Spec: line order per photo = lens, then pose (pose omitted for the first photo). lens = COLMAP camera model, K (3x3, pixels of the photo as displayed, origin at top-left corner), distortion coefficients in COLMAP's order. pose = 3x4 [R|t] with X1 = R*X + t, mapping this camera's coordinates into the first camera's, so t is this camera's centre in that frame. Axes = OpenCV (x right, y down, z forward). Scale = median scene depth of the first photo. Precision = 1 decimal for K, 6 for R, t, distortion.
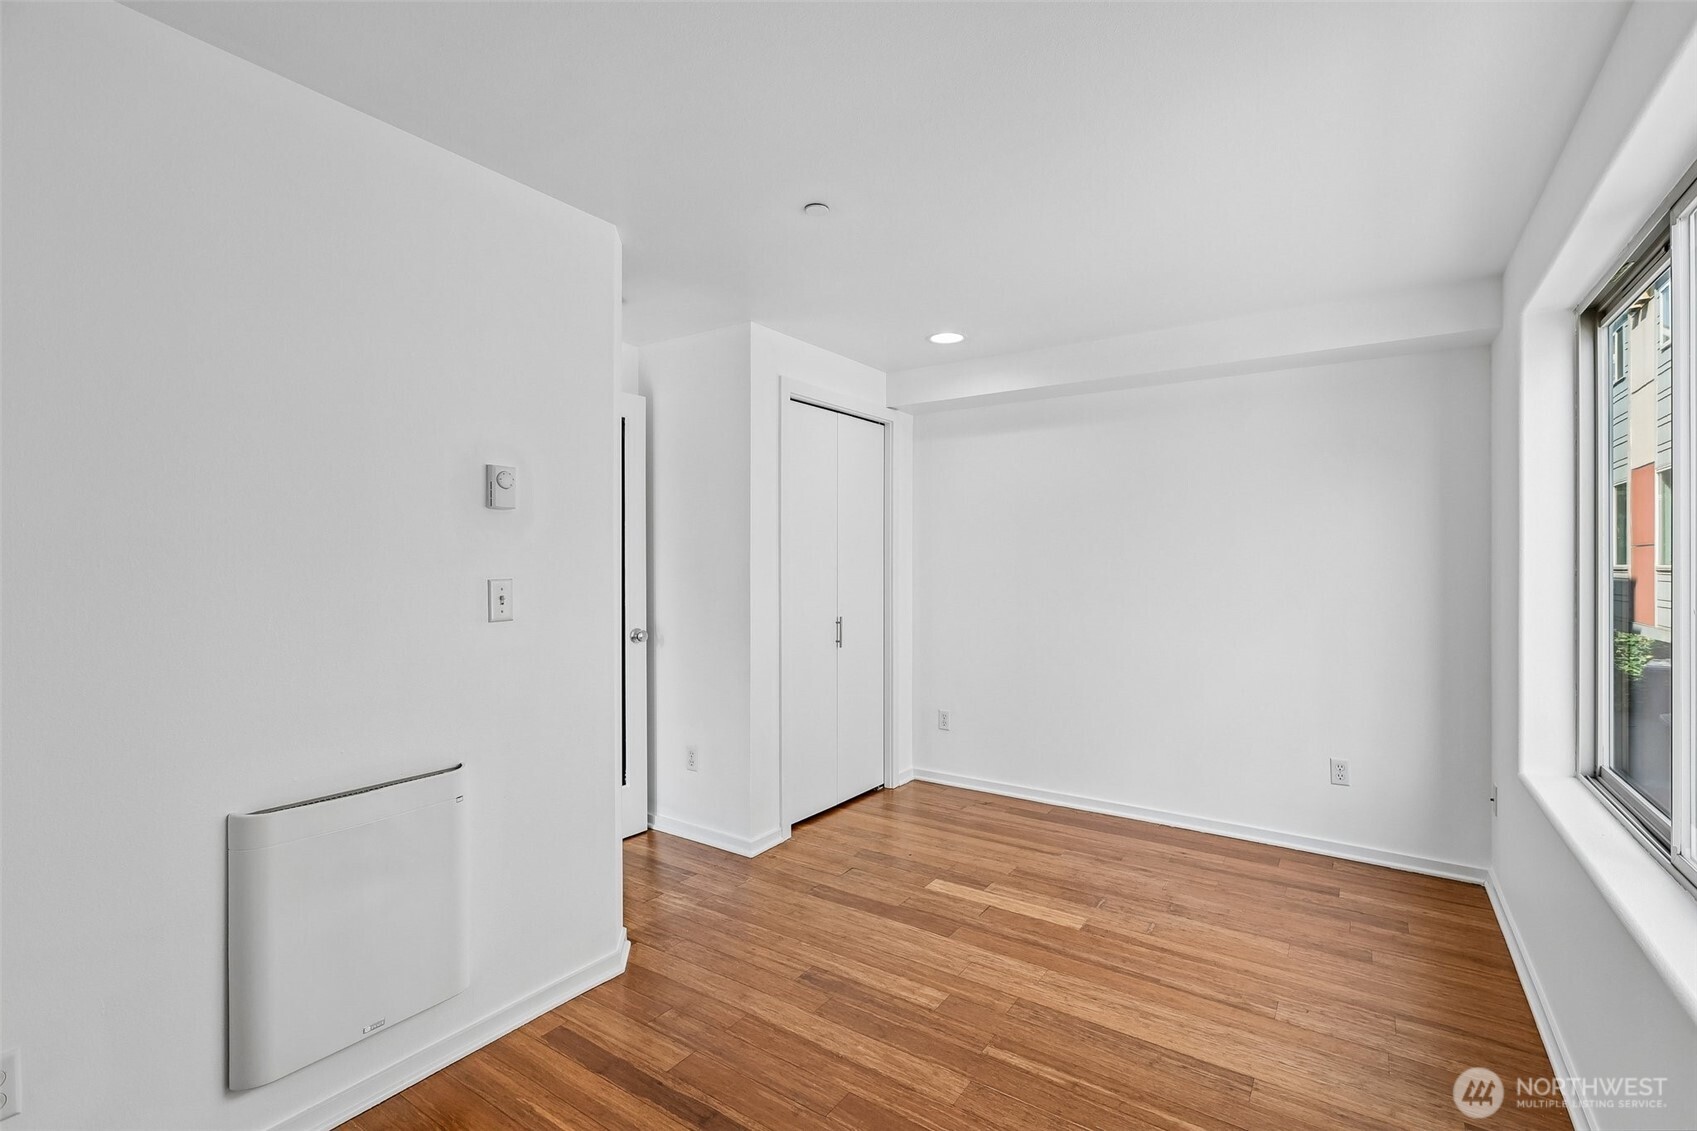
lens RADIAL K [[756.6, 0, 847.1], [0, 756.6, 559.6], [0, 0, 1]] dist [-0.002436, 0.000991]
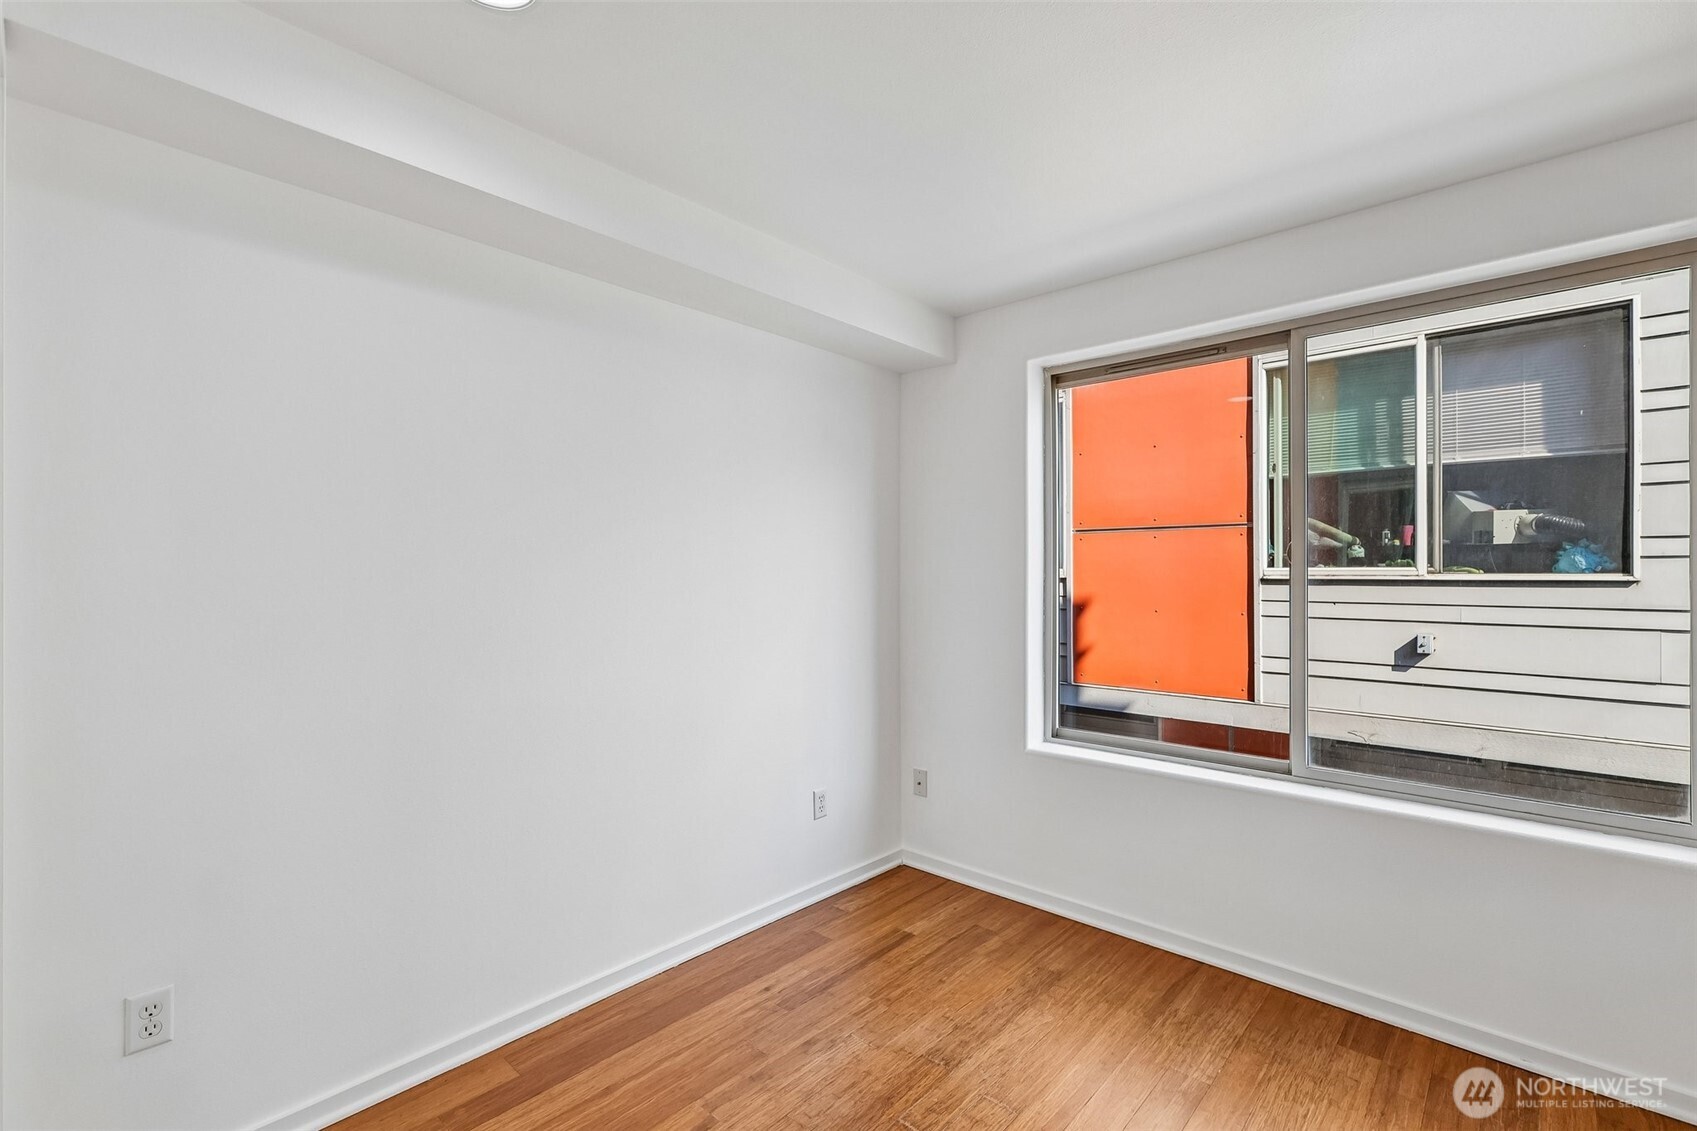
lens RADIAL K [[756.6, 0, 850.8], [0, 756.6, 569.0], [0, 0, 1]] dist [-0.002436, 0.000991]
pose [[0.134358, 0.002308, 0.990930, -0.246213], [0.002372, 0.999994, -0.002651, 0.002453], [-0.990930, 0.002707, 0.134351, 0.859676]]
